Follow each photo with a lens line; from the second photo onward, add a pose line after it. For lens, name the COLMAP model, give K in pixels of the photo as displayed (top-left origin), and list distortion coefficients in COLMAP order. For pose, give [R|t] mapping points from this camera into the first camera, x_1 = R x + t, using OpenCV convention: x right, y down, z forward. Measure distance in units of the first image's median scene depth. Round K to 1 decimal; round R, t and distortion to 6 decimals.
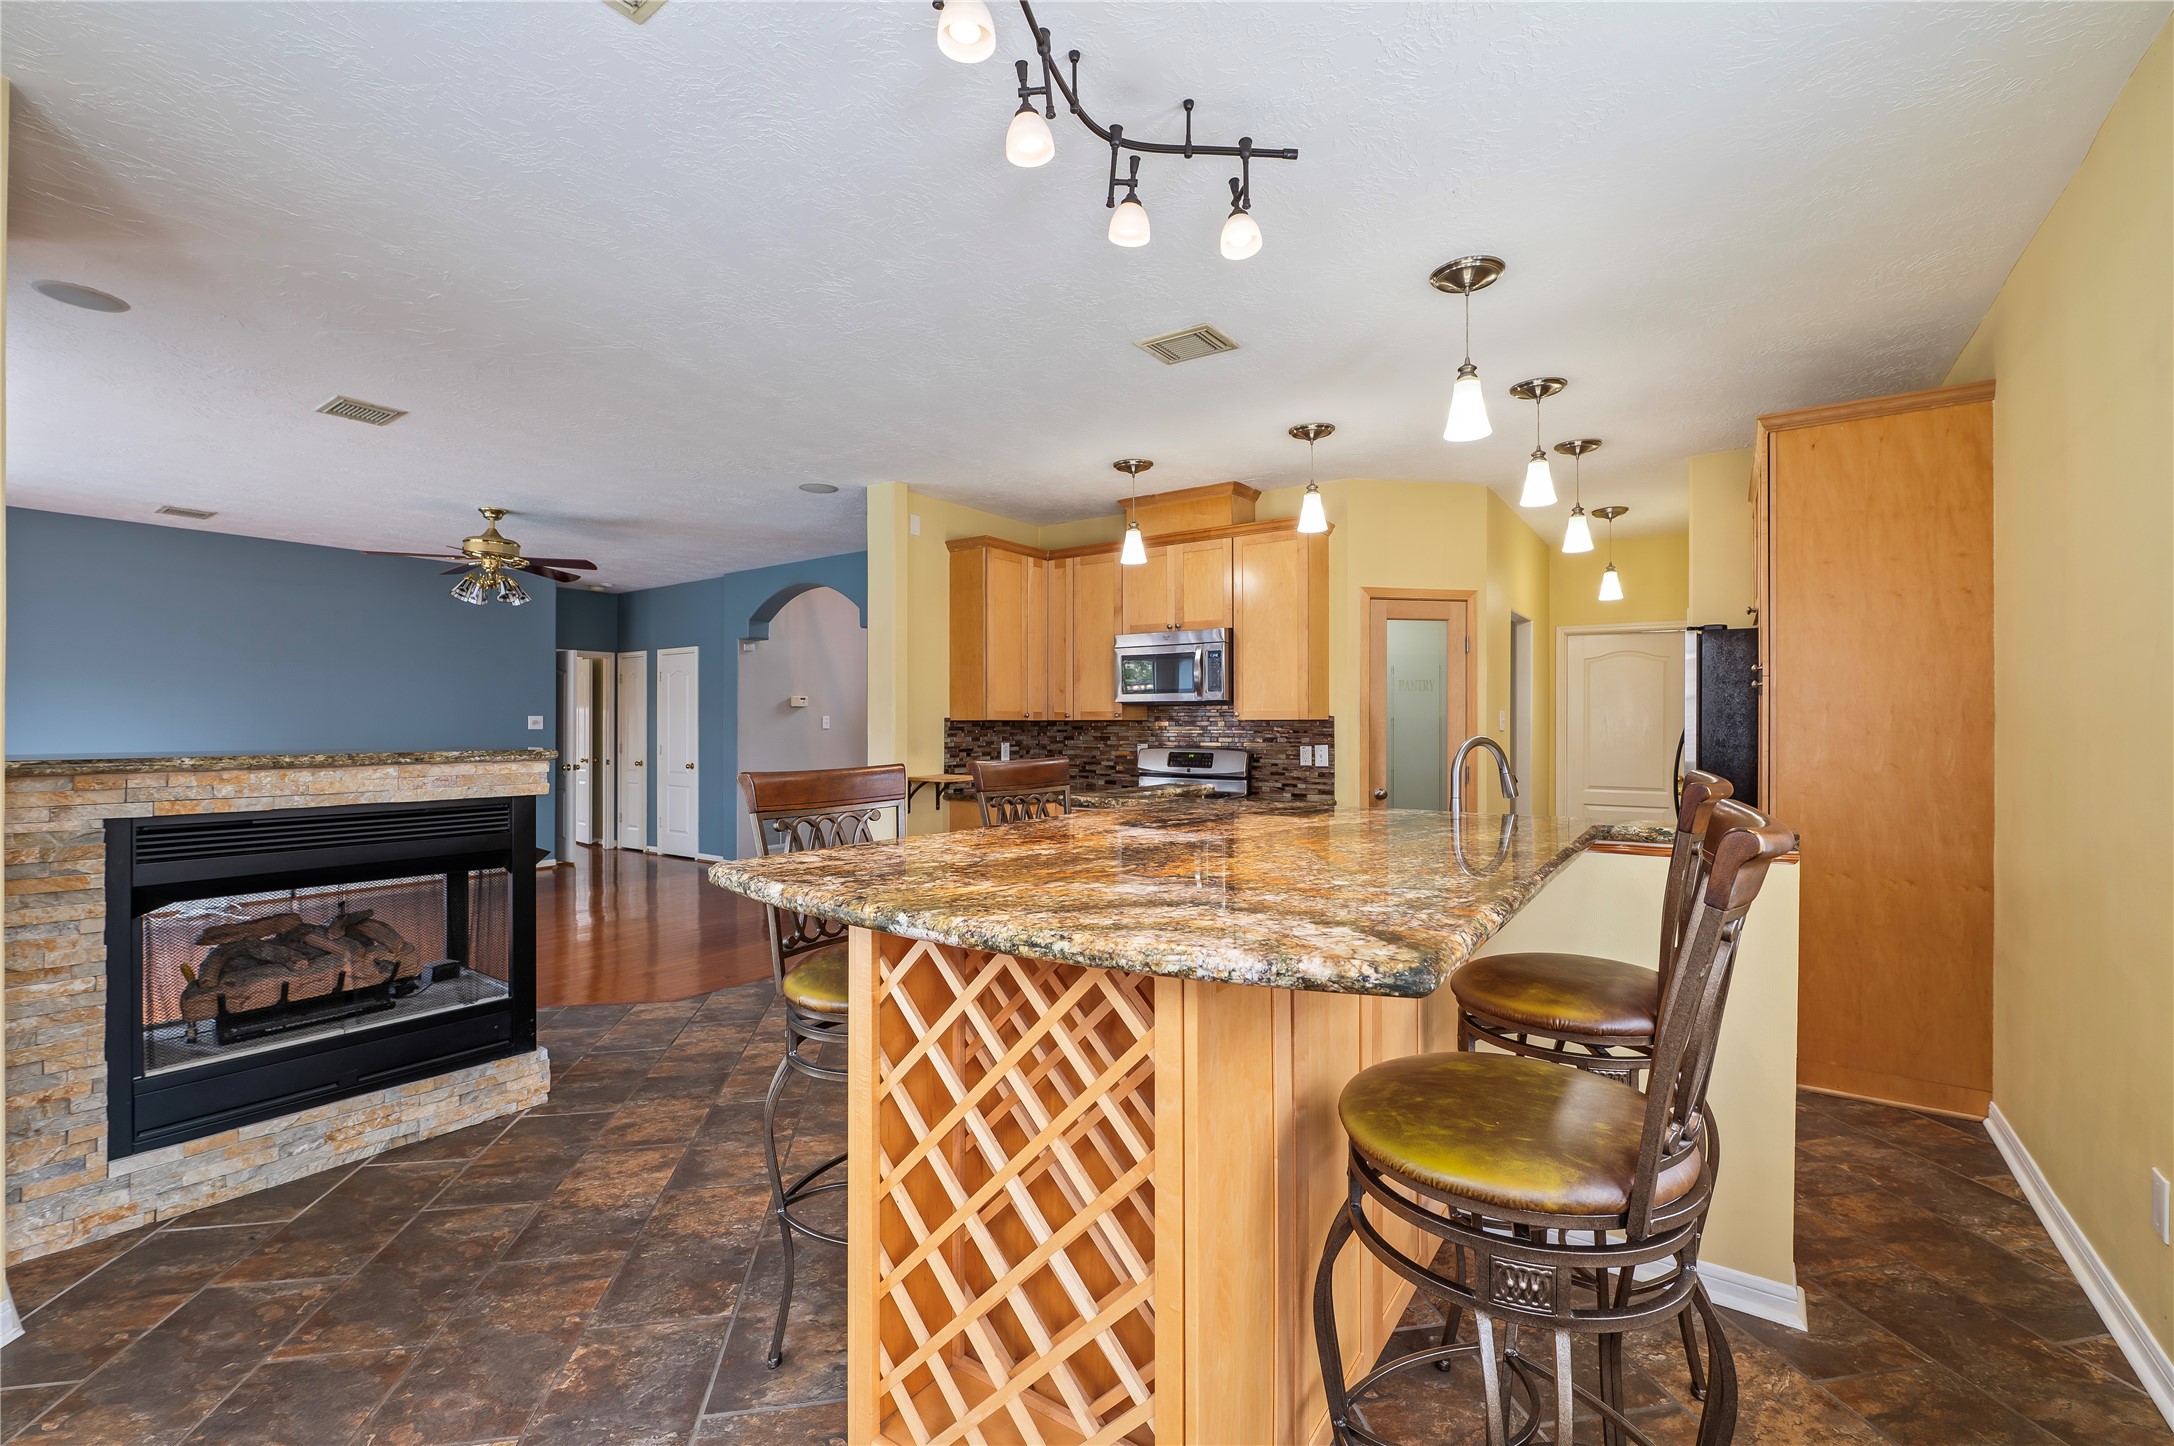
lens RADIAL K [[909.5, 0, 1094.6], [0, 909.5, 725.1], [0, 0, 1]] dist [-0.006611, 0.001056]
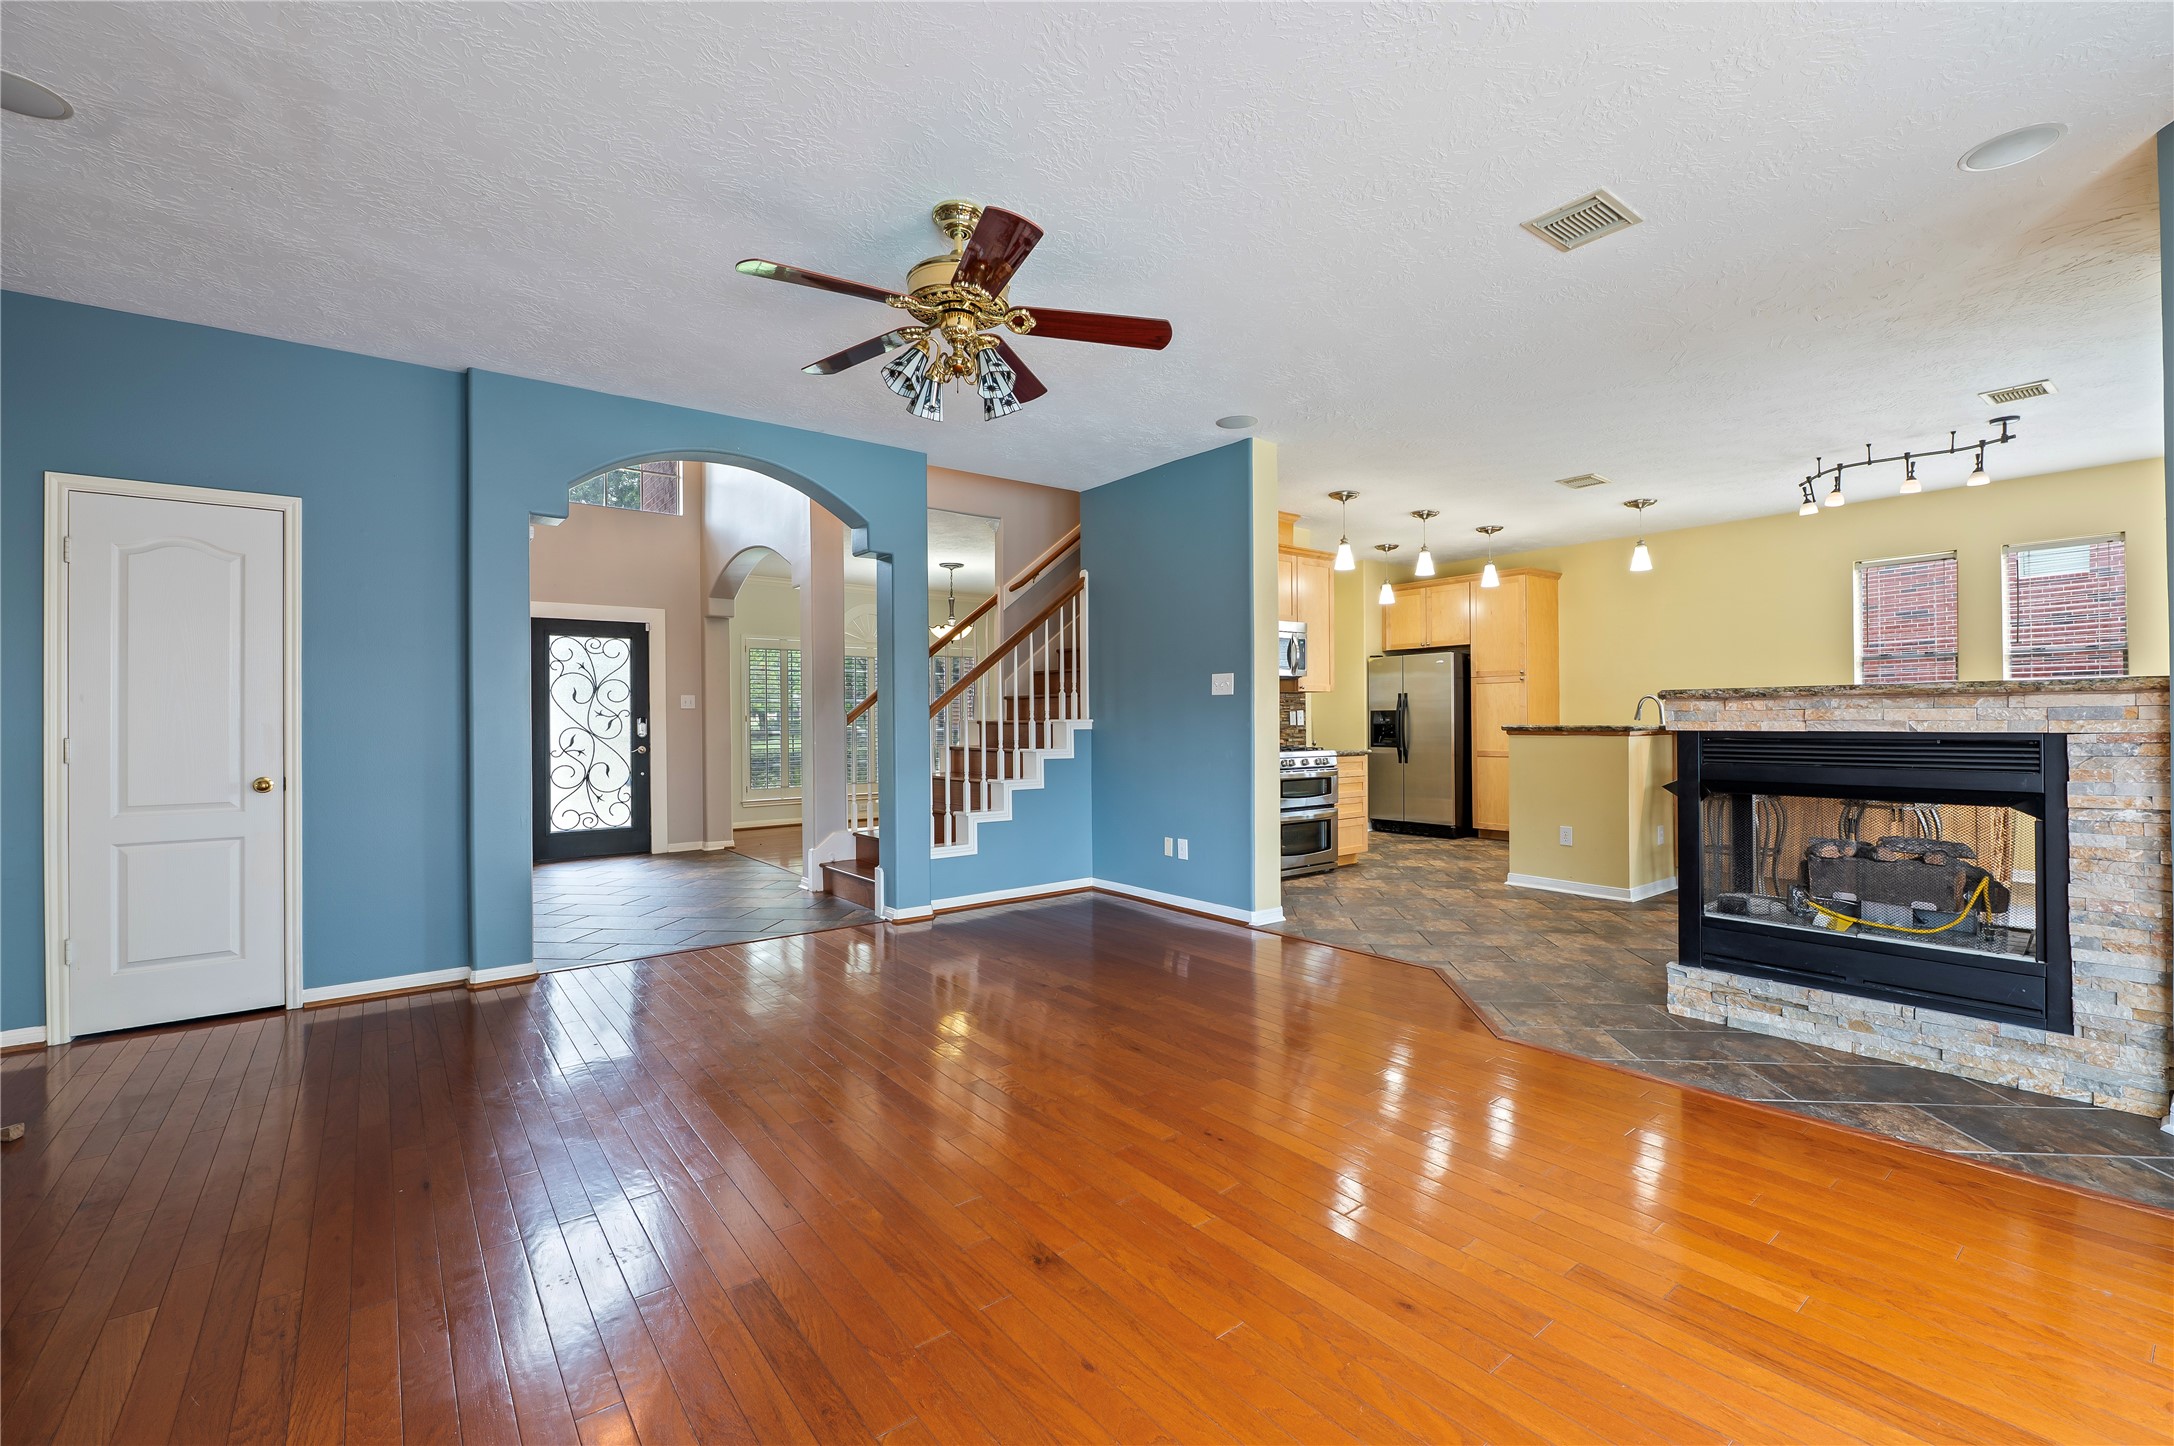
lens RADIAL K [[909.5, 0, 1056.2], [0, 909.5, 717.9], [0, 0, 1]] dist [-0.006611, 0.001056]
pose [[0.306655, -0.004136, 0.951812, -1.170008], [0.008054, 0.999966, 0.001751, 0.025803], [-0.951787, 0.007129, 0.306678, 0.854539]]
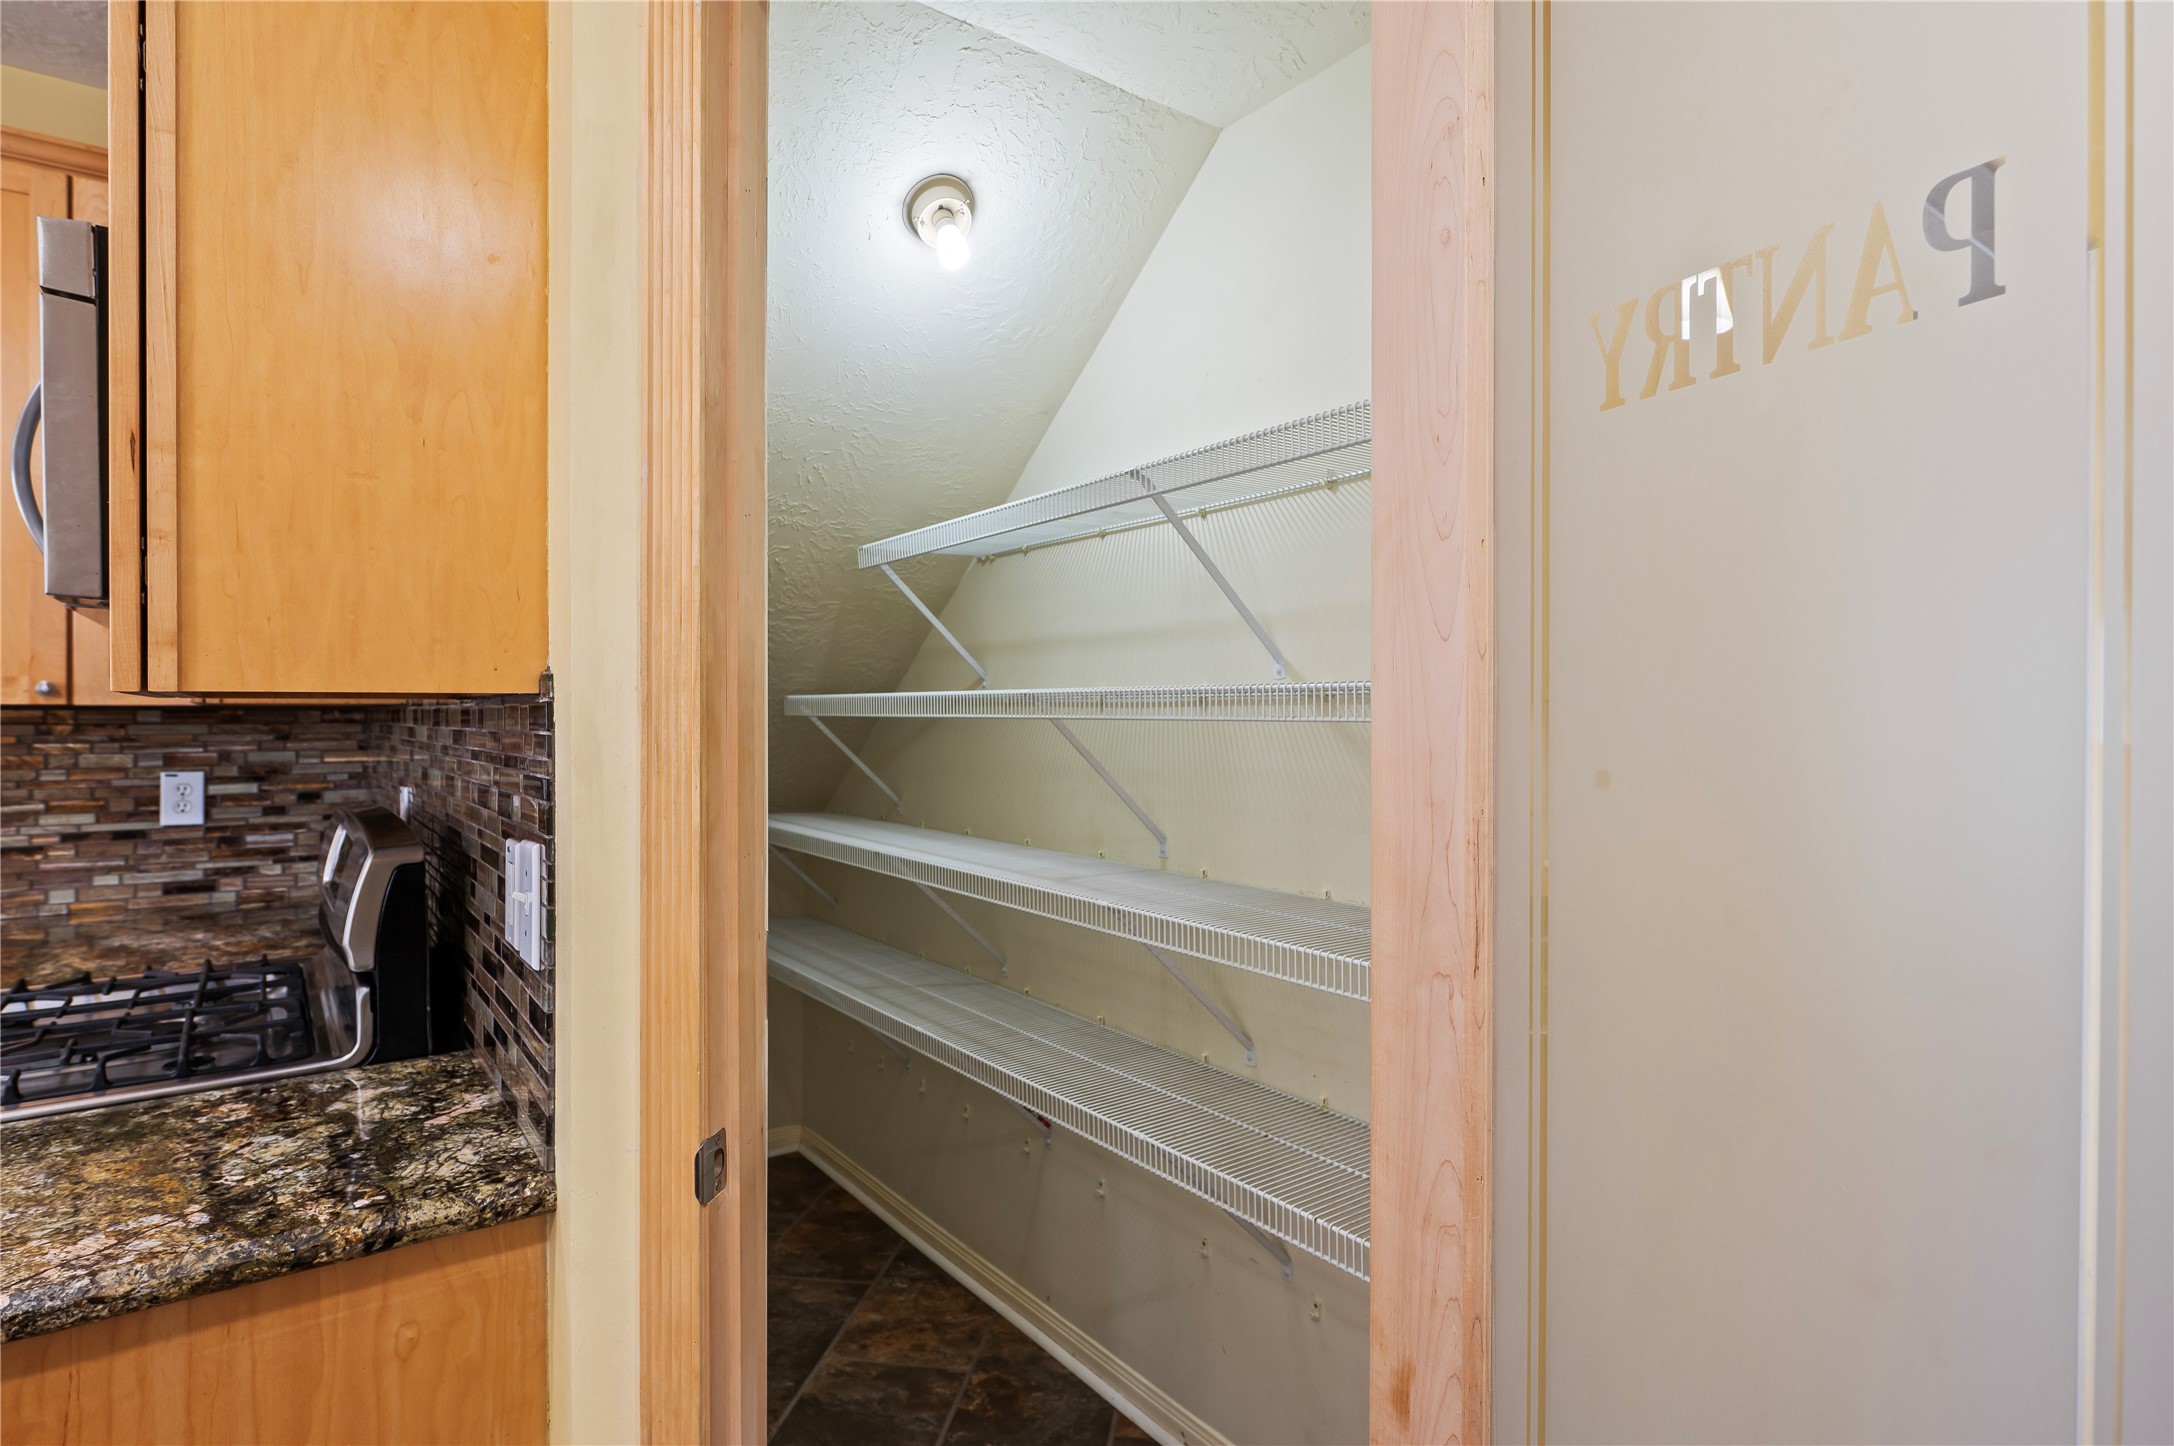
lens RADIAL K [[1157.6, 0, 1082.2], [0, 1157.6, 727.3], [0, 0, 1]] dist [-0.000974, -0.000242]
pose [[0.945988, 0.001640, -0.324198, 0.391990], [0.002438, 0.999923, 0.012171, -0.001731], [0.324193, -0.012304, 0.945911, 0.771294]]
